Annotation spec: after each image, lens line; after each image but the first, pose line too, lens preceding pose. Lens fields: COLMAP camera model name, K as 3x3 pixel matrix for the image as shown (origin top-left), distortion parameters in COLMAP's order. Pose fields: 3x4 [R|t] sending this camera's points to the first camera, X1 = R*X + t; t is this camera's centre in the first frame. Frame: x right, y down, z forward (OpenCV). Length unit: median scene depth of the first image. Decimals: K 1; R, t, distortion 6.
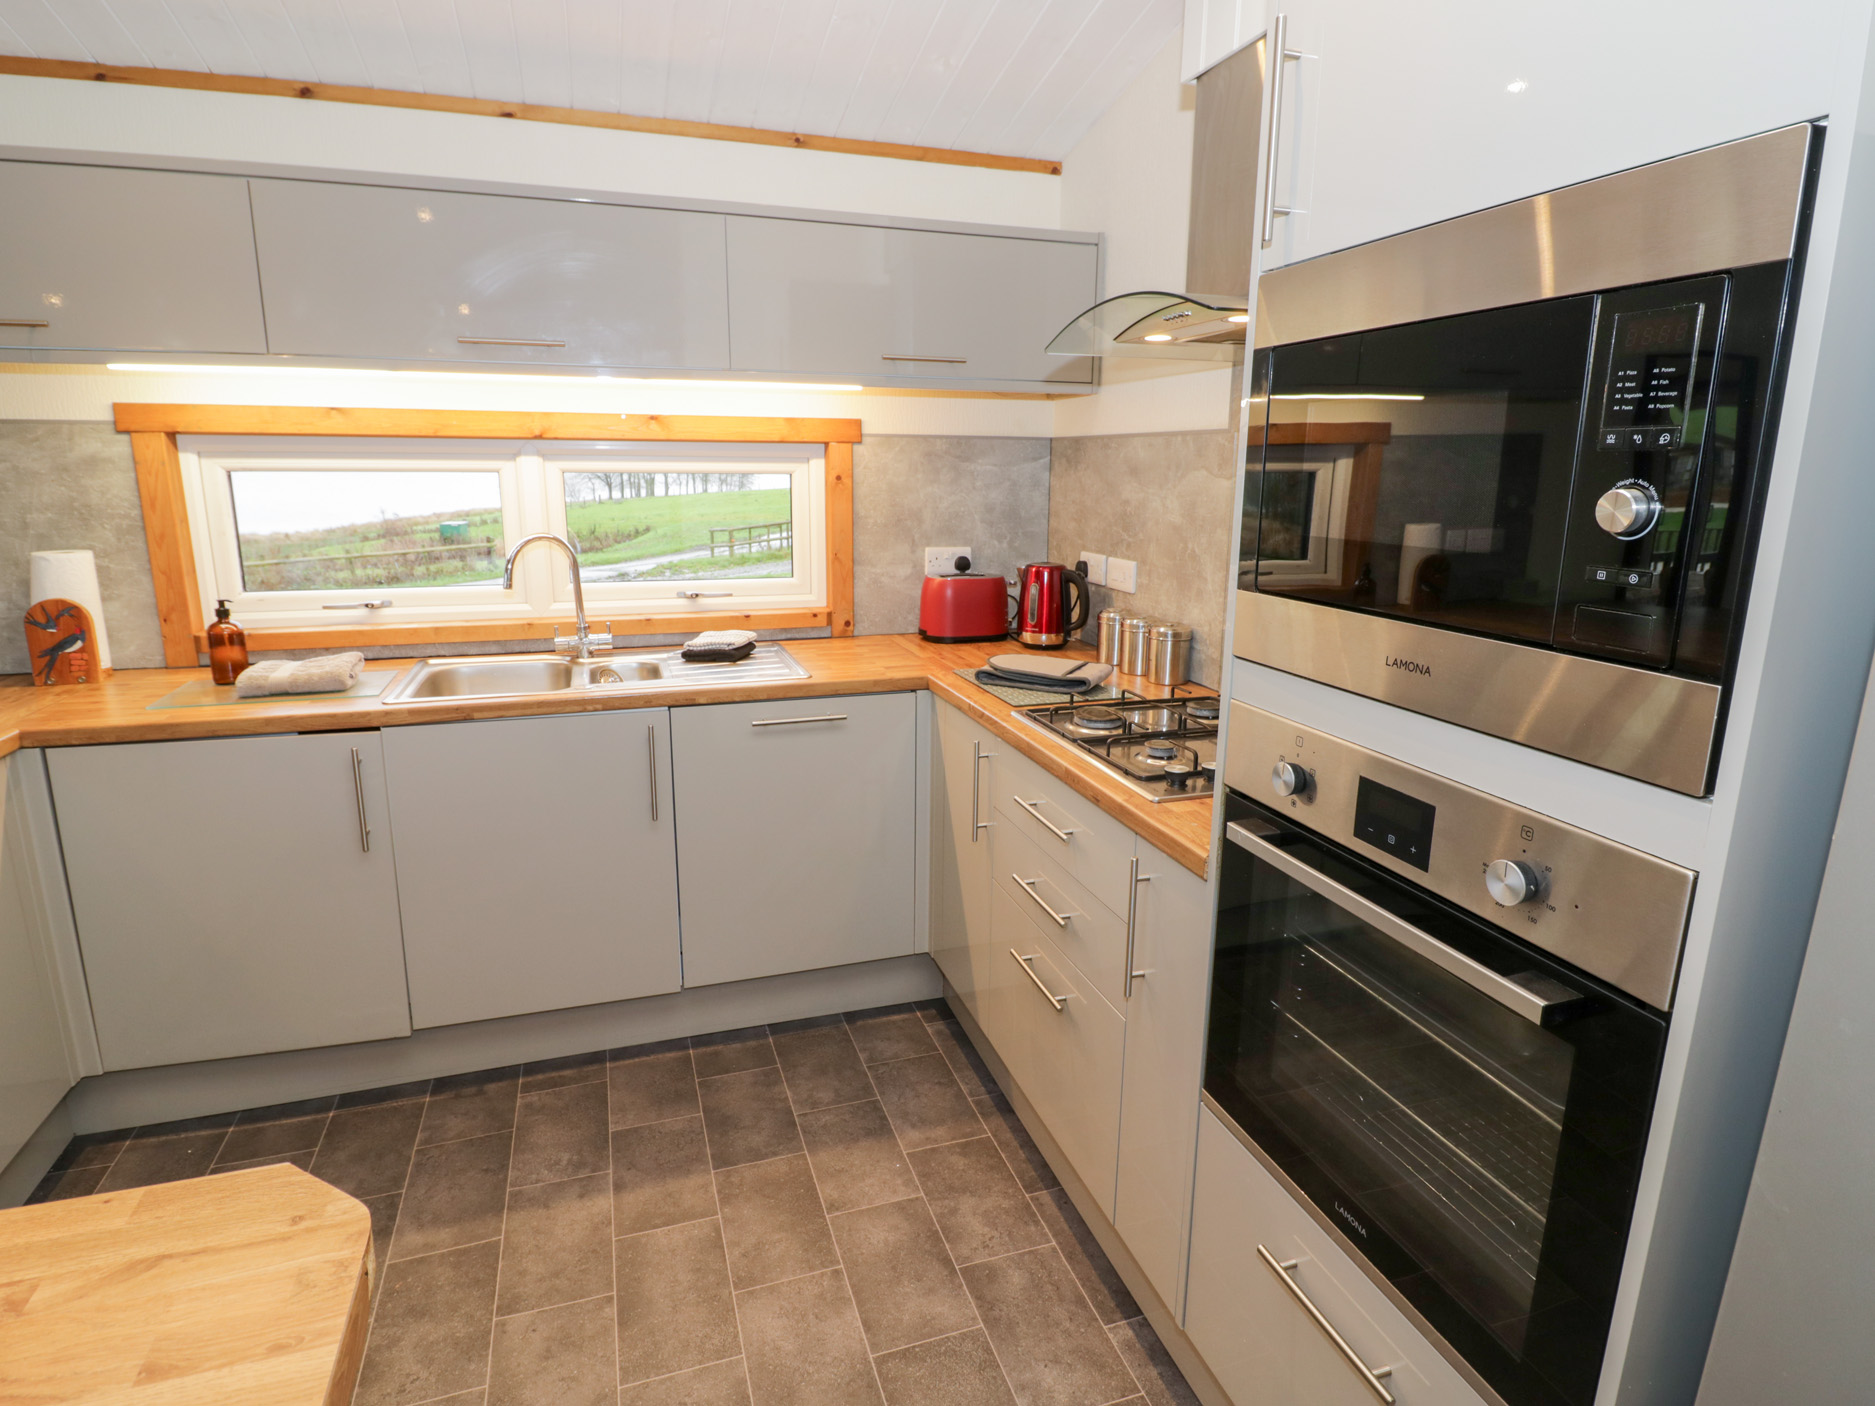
lens RADIAL K [[994.0, 0, 936.8], [0, 994.0, 681.6], [0, 0, 1]] dist [0.001611, -0.015800]
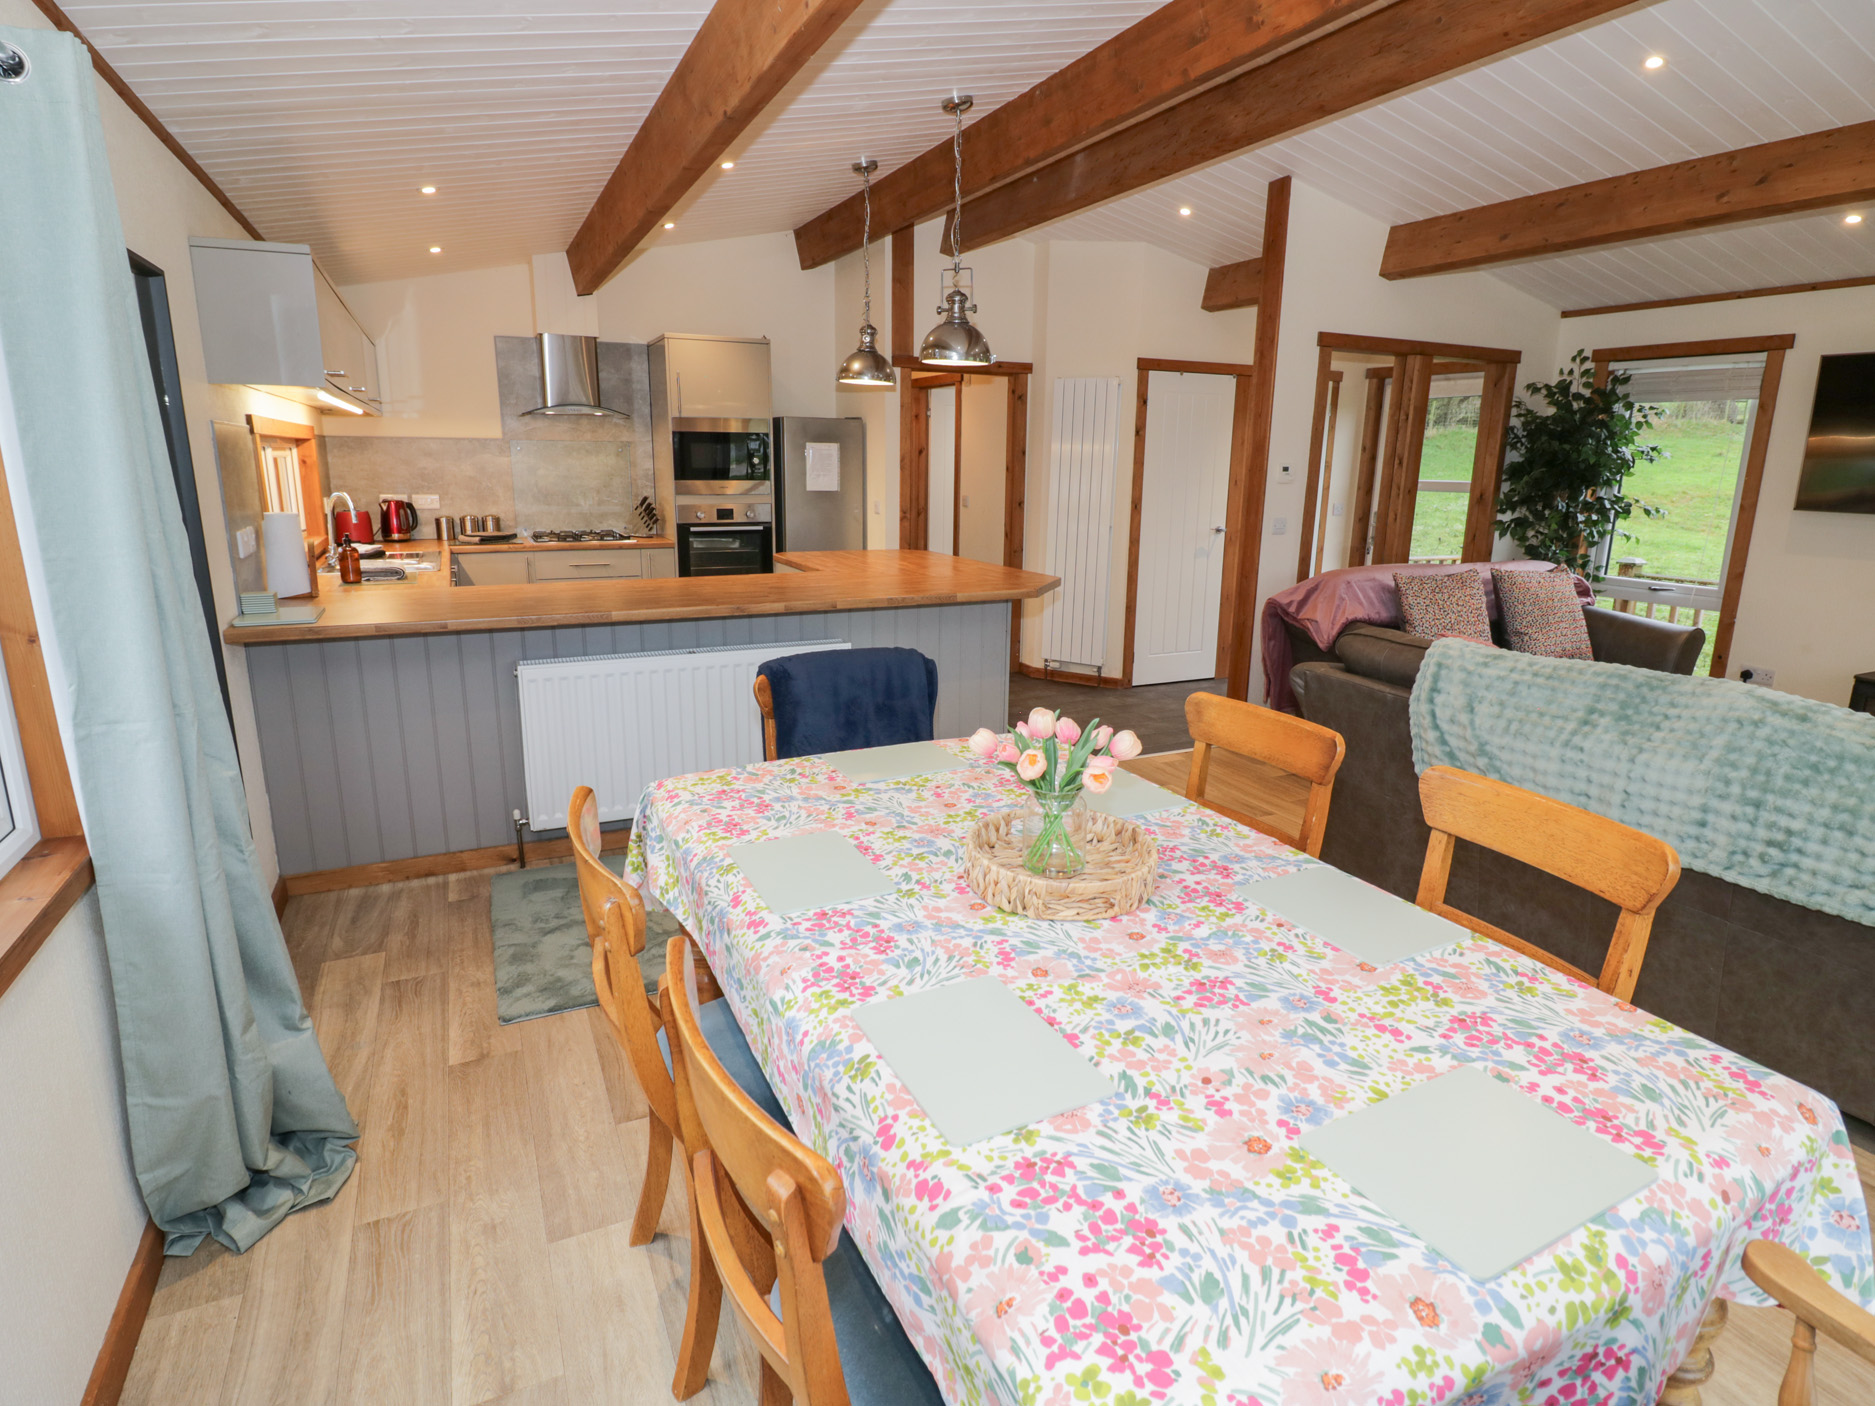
lens RADIAL K [[994.0, 0, 936.8], [0, 994.0, 681.6], [0, 0, 1]] dist [0.001611, -0.015800]
pose [[-0.125857, -0.228366, 0.965406, -2.514789], [0.194000, 0.948690, 0.249703, -0.068664], [-0.972895, 0.218715, -0.075096, 0.178756]]
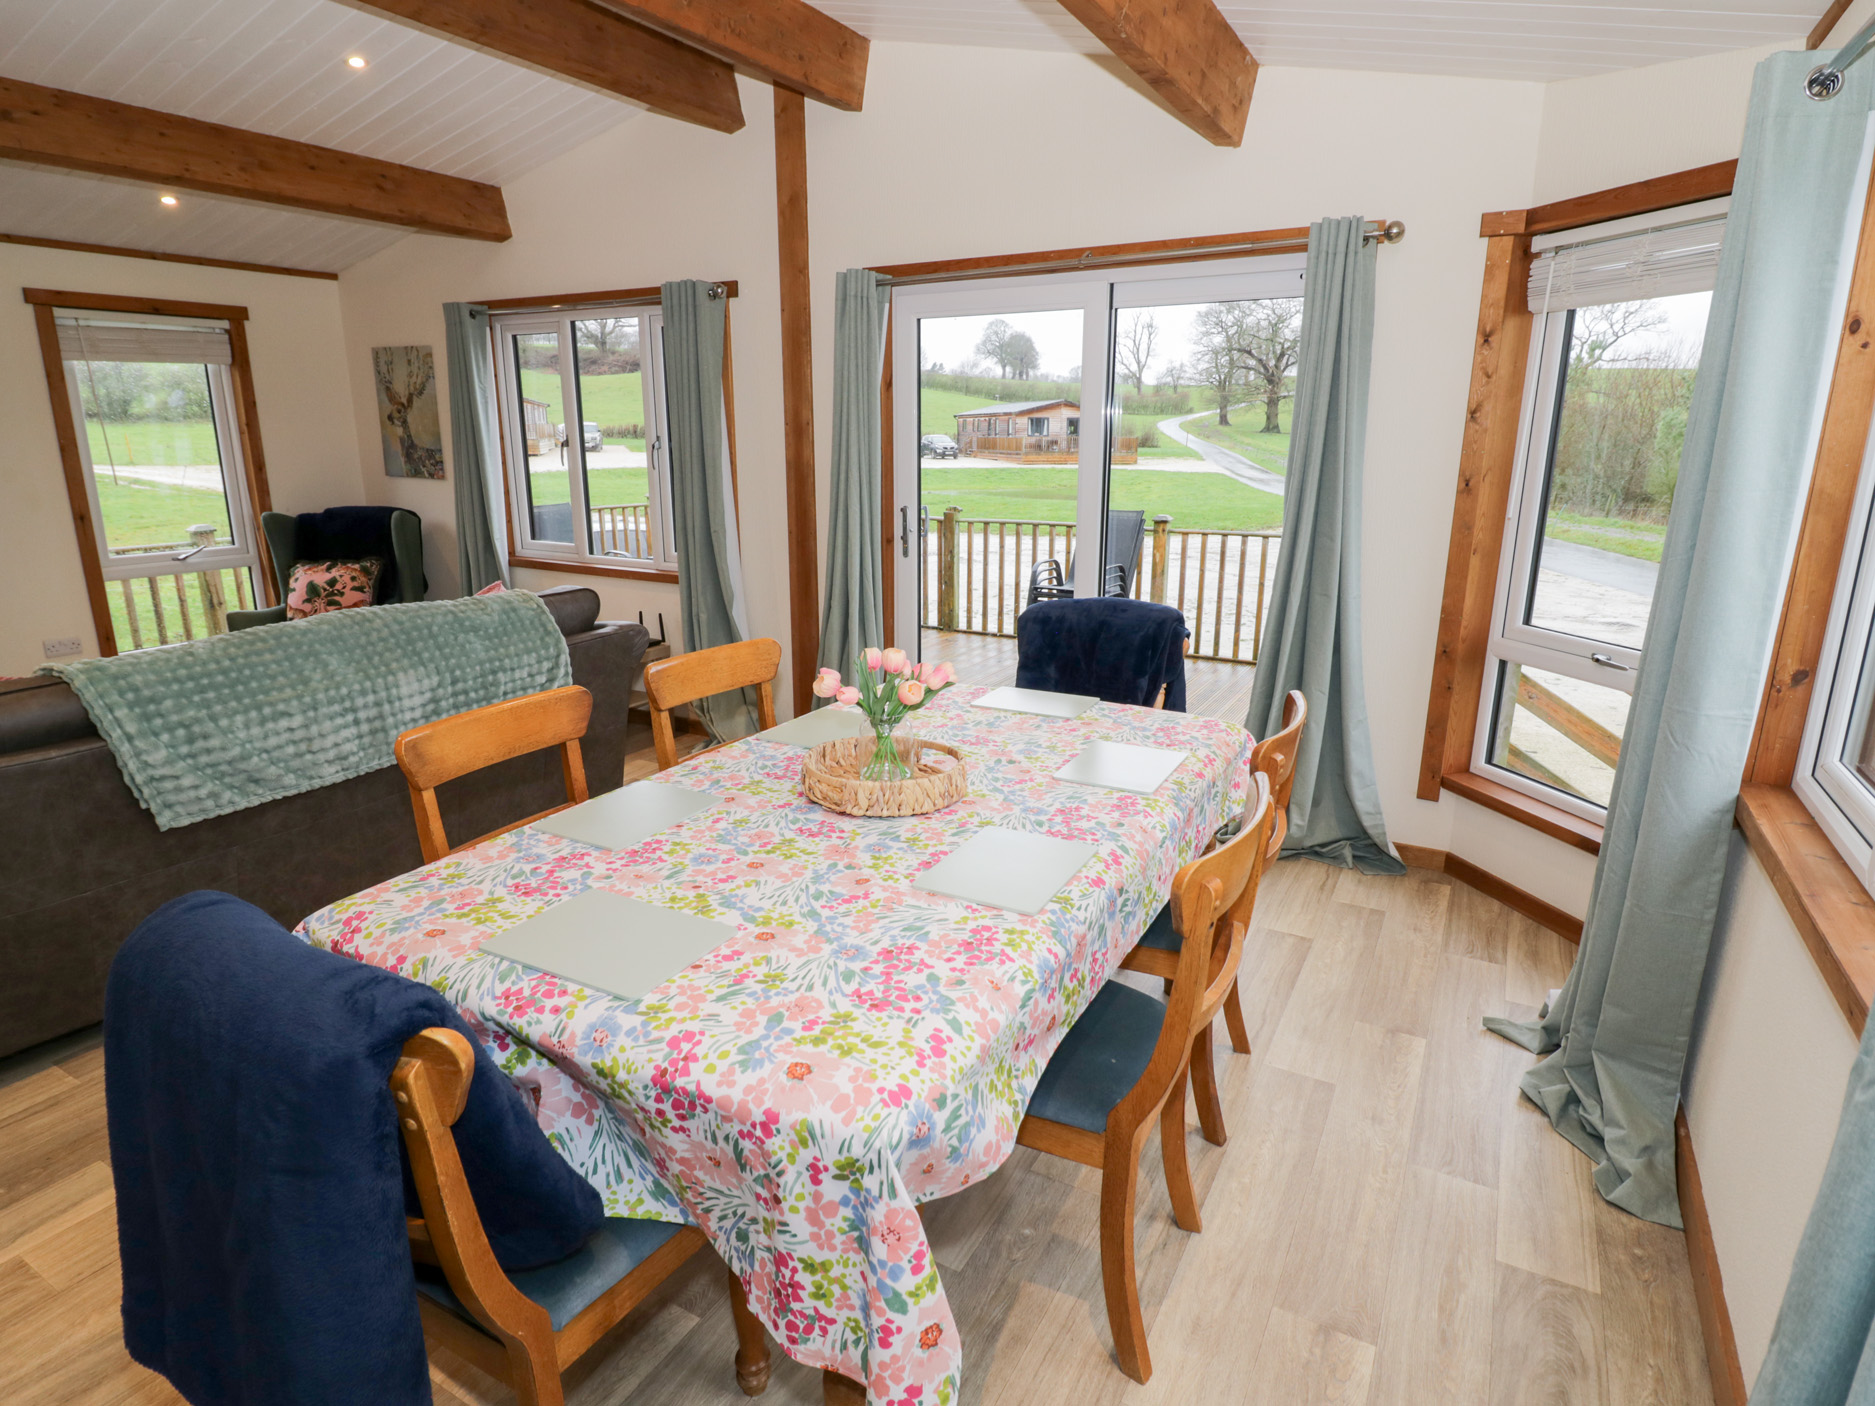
lens RADIAL K [[1012.2, 0, 941.6], [0, 1012.2, 685.5], [0, 0, 1]] dist [0.004610, -0.014953]
pose [[-0.737560, 0.154789, -0.657301, -1.336708], [-0.147926, 0.912698, 0.380921, -0.153505], [0.658880, 0.378184, -0.650272, 0.632058]]
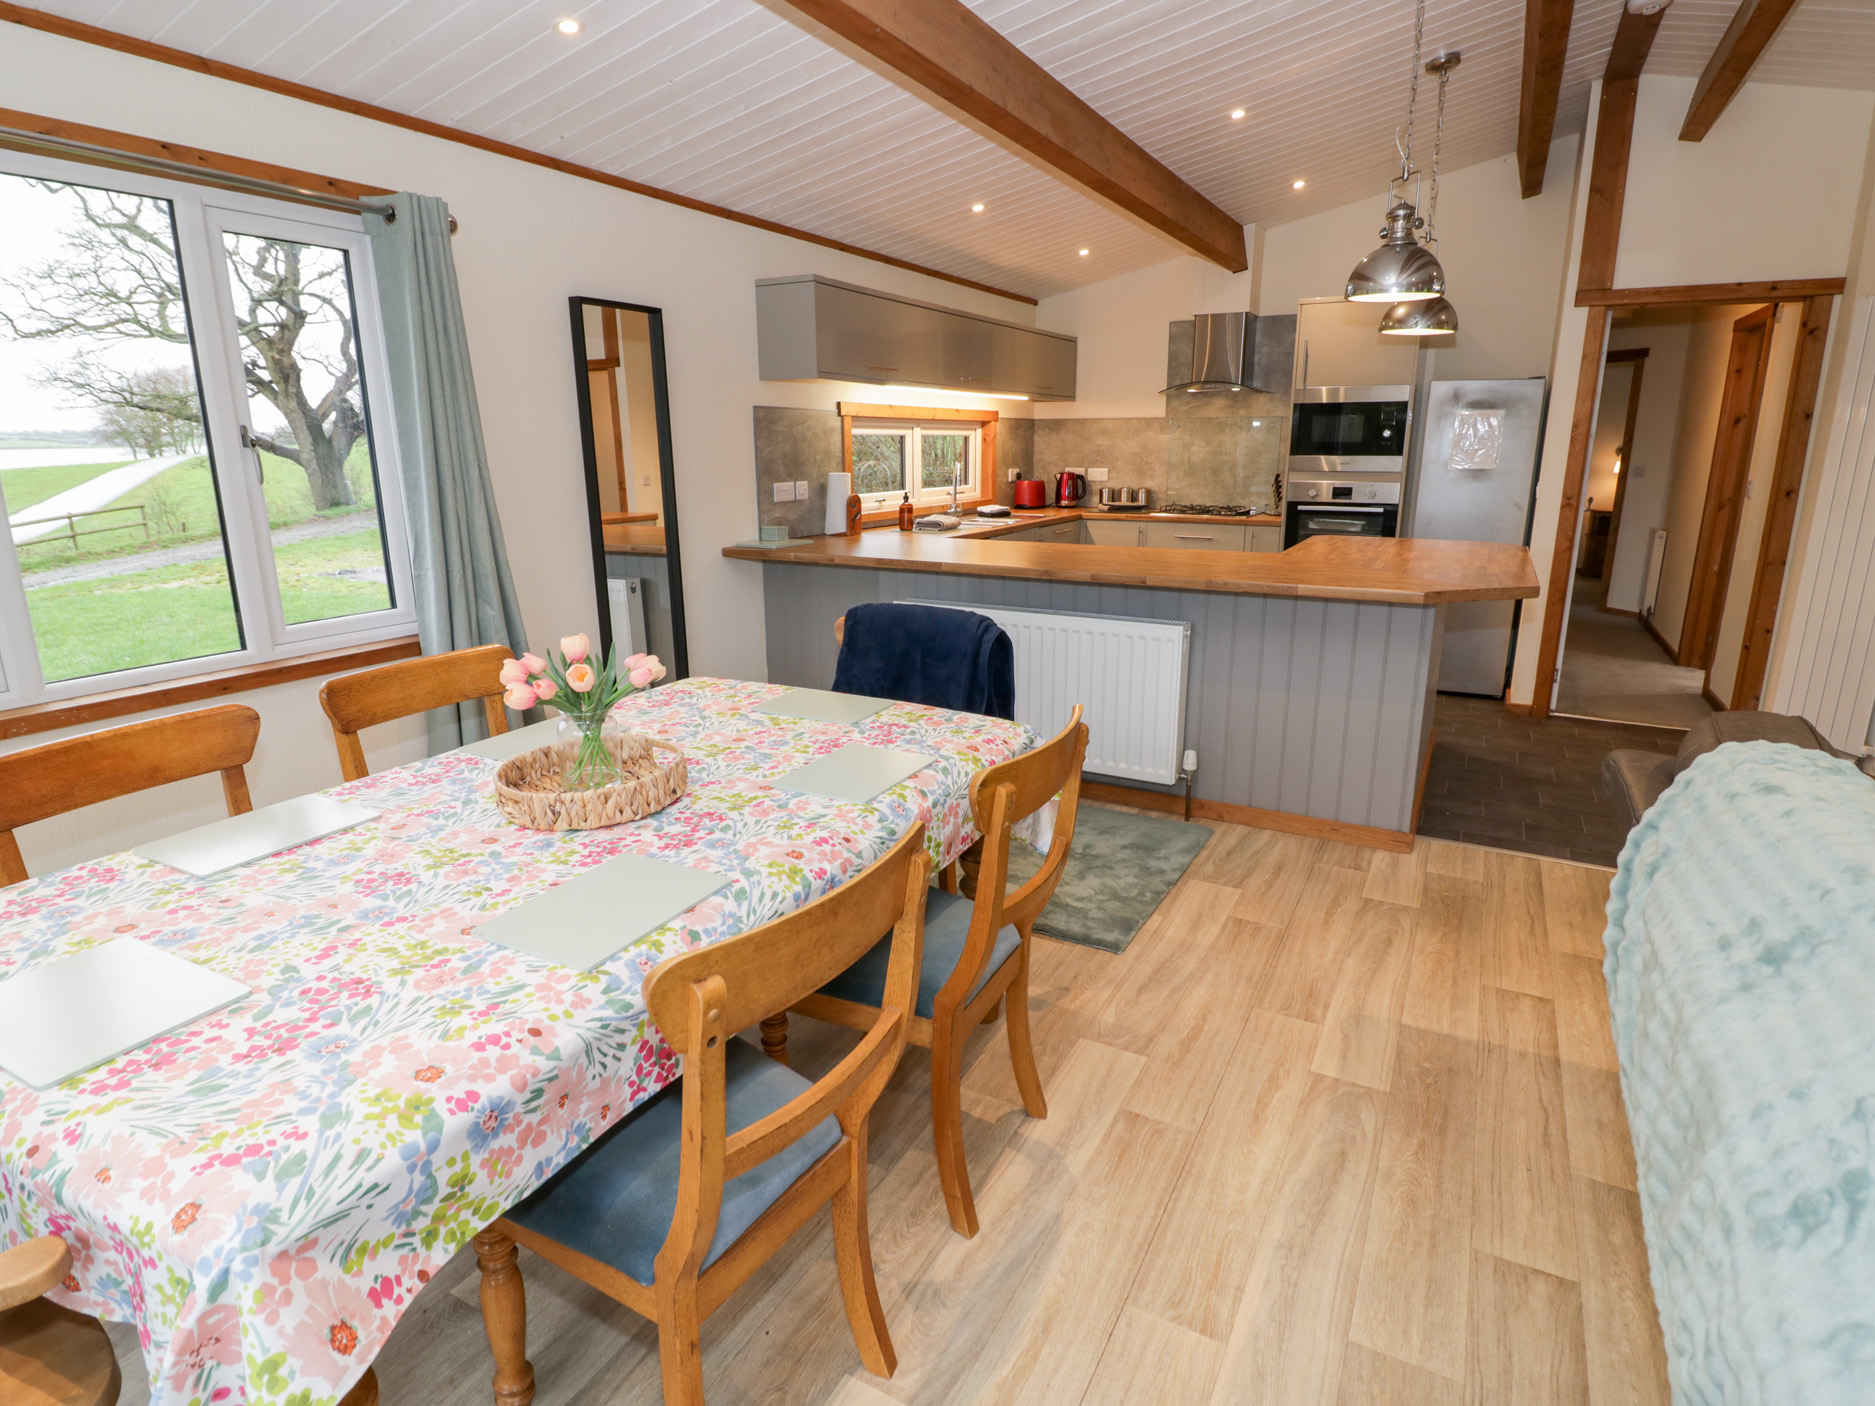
lens RADIAL K [[986.7, 0, 939.2], [0, 986.7, 685.8], [0, 0, 1]] dist [0.000132, -0.013669]
pose [[0.733349, -0.174084, 0.657186, -2.151631], [0.150887, 0.984229, 0.092341, 0.150001], [-0.662897, 0.031442, 0.748050, -0.688350]]
